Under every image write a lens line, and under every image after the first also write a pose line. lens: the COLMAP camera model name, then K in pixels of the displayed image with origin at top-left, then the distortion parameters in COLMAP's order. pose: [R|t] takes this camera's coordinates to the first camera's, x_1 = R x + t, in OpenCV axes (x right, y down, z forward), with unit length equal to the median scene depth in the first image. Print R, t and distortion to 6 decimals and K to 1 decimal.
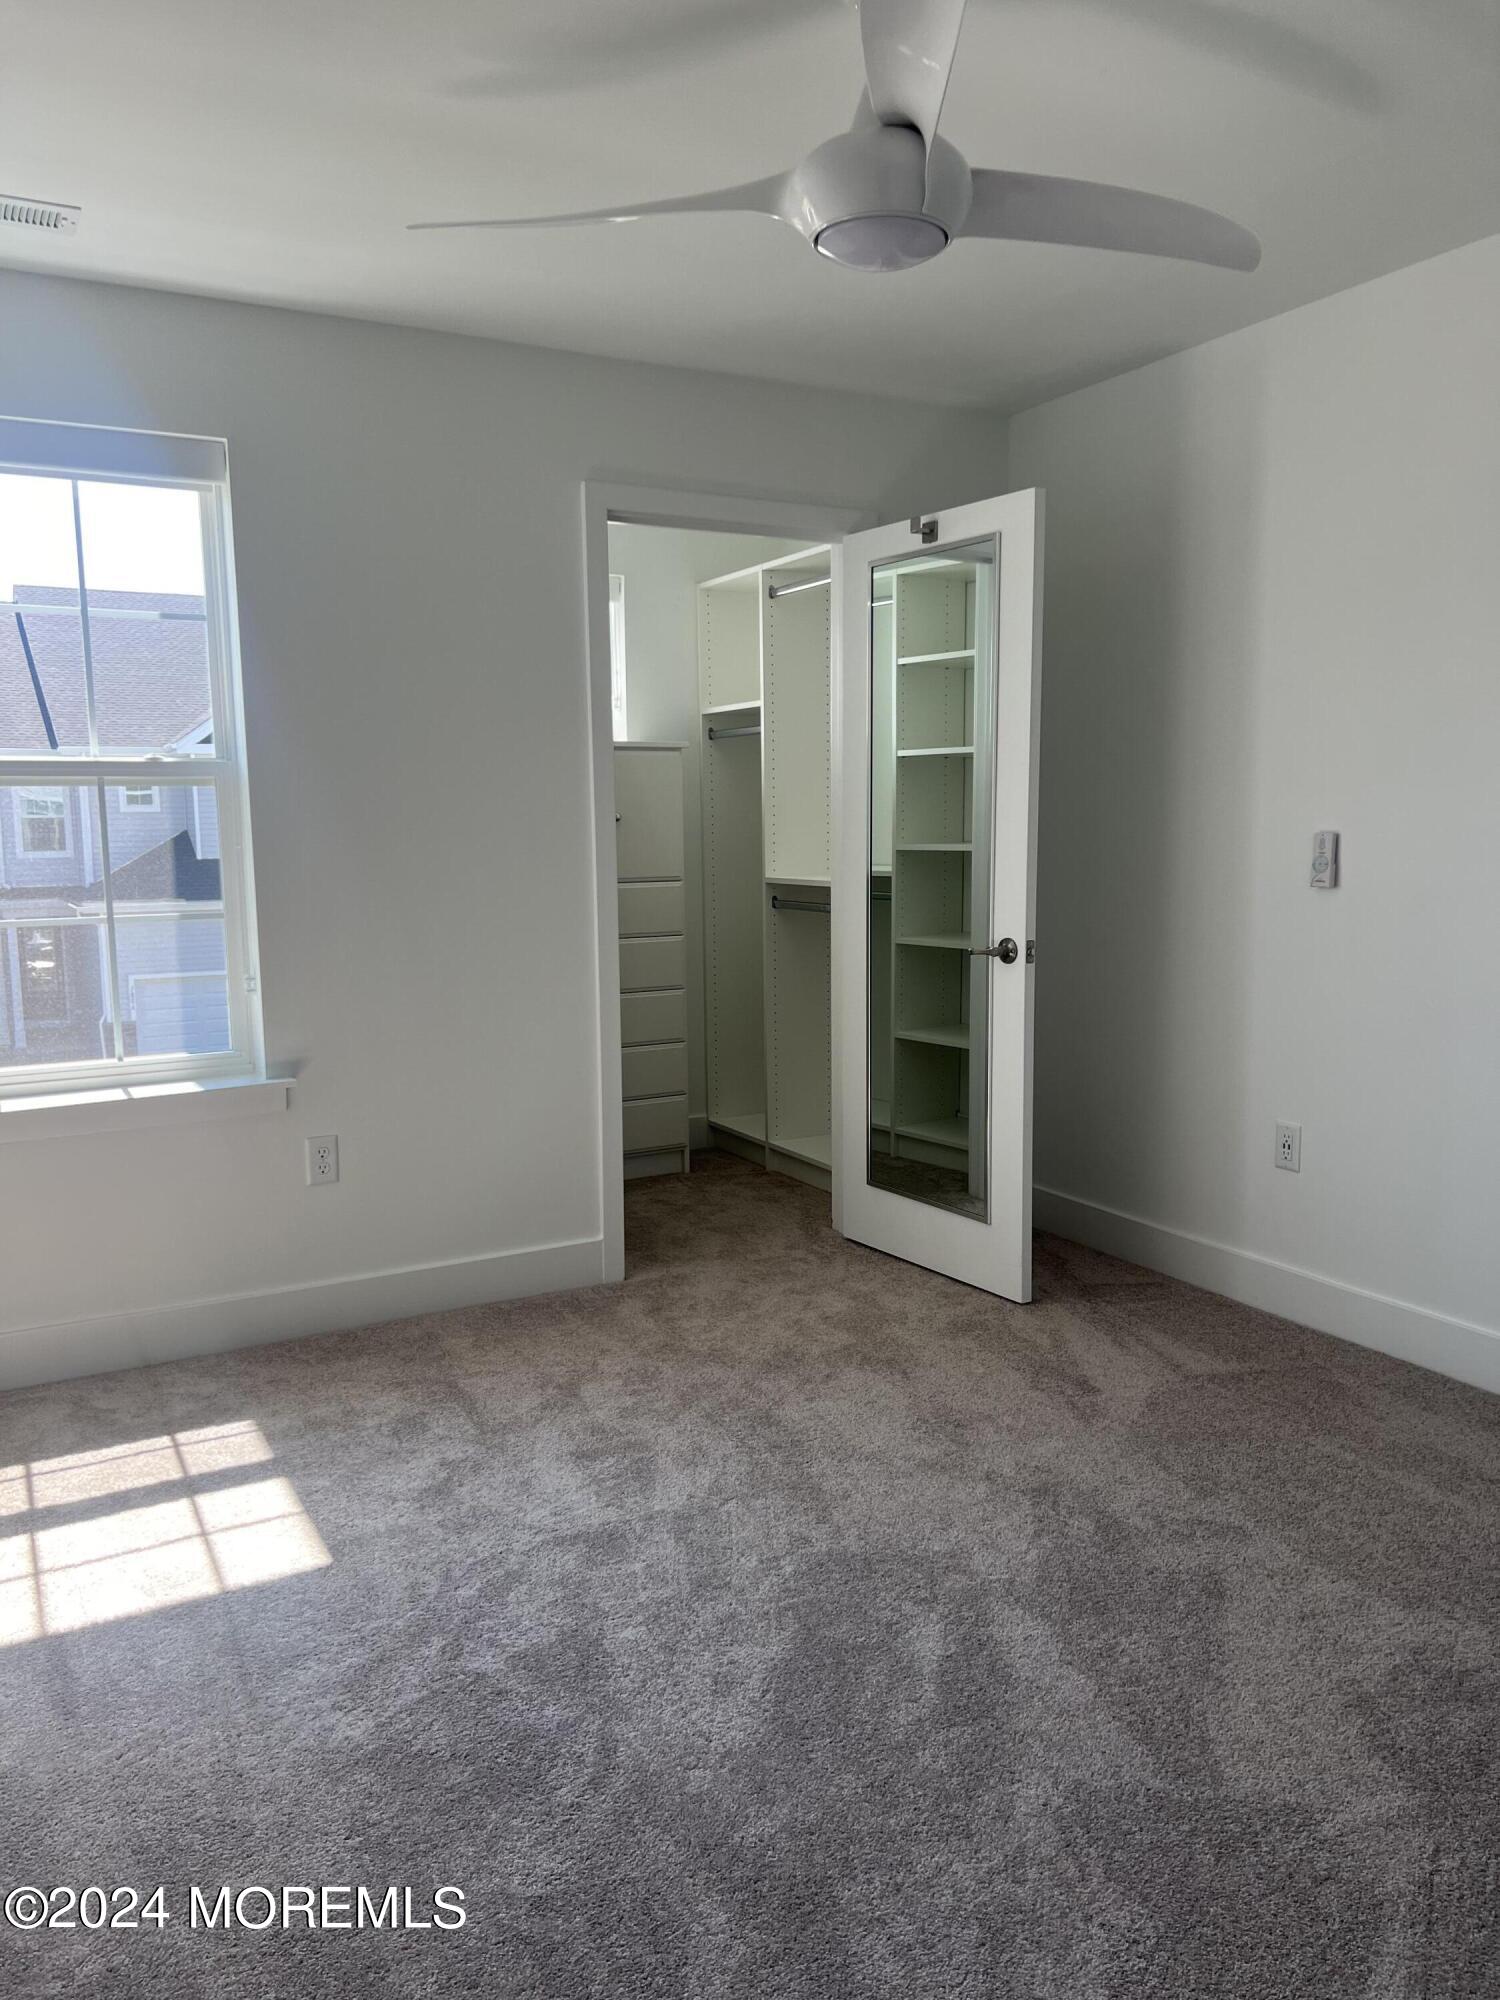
lens RADIAL K [[1512.6, 0, 749.1], [0, 1512.6, 1005.1], [0, 0, 1]] dist [0.074750, -0.067392]
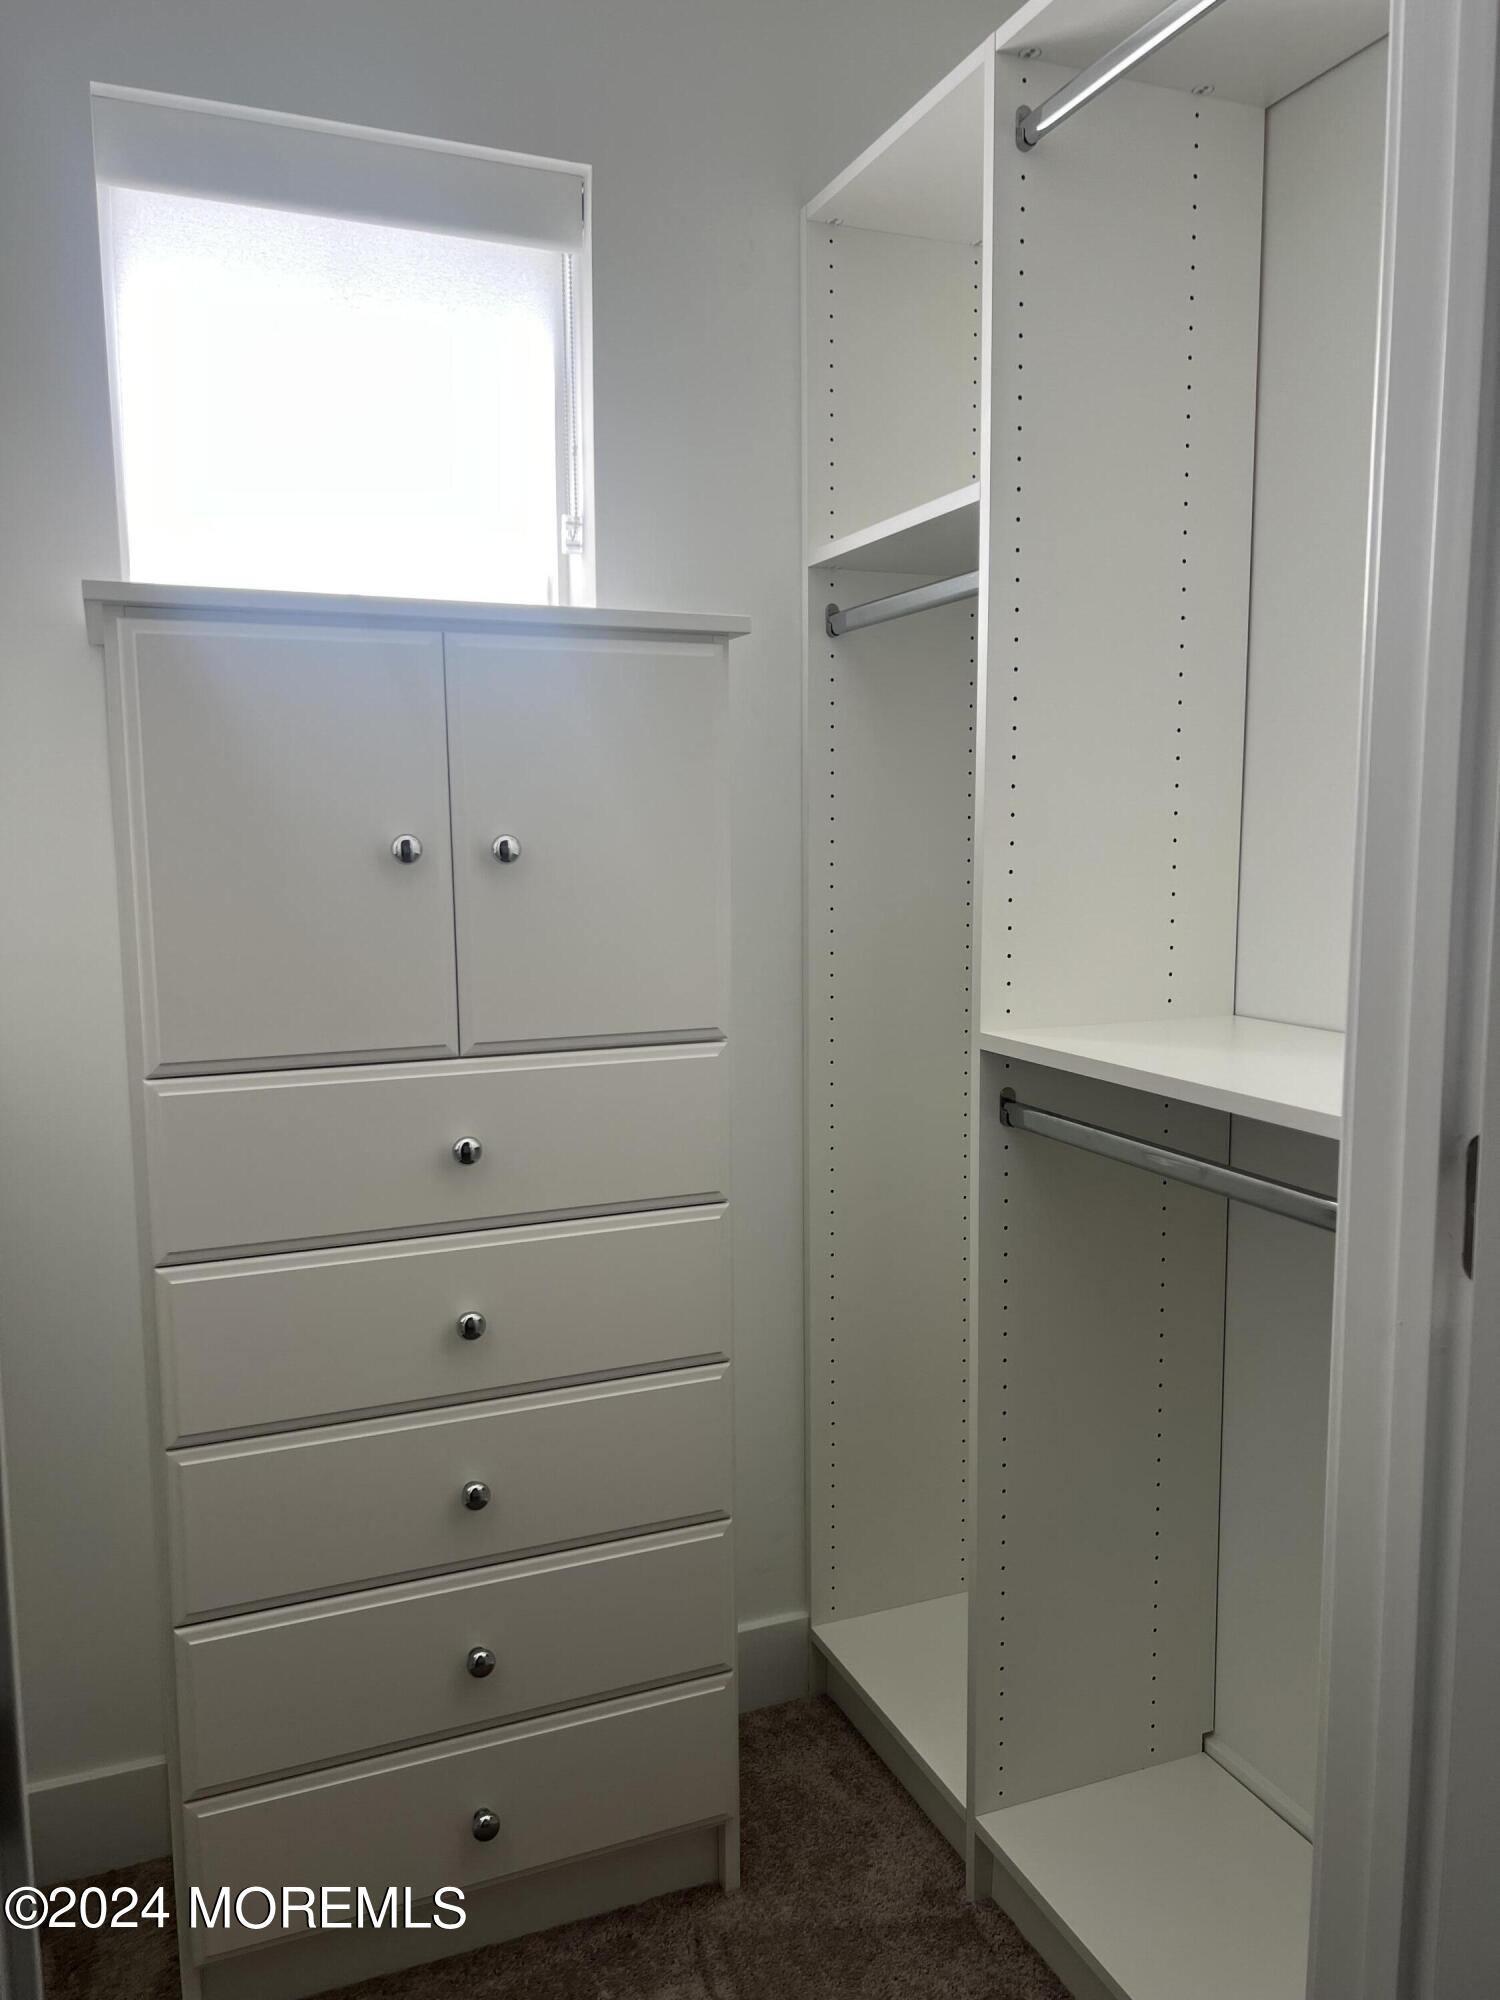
lens RADIAL K [[1512.6, 0, 749.9], [0, 1512.6, 999.0], [0, 0, 1]] dist [0.074750, -0.067392]
pose [[0.993911, 0.018862, -0.108560, -0.003255], [-0.018374, 0.999816, 0.005492, -0.093167], [0.108644, -0.003464, 0.994075, 0.660484]]
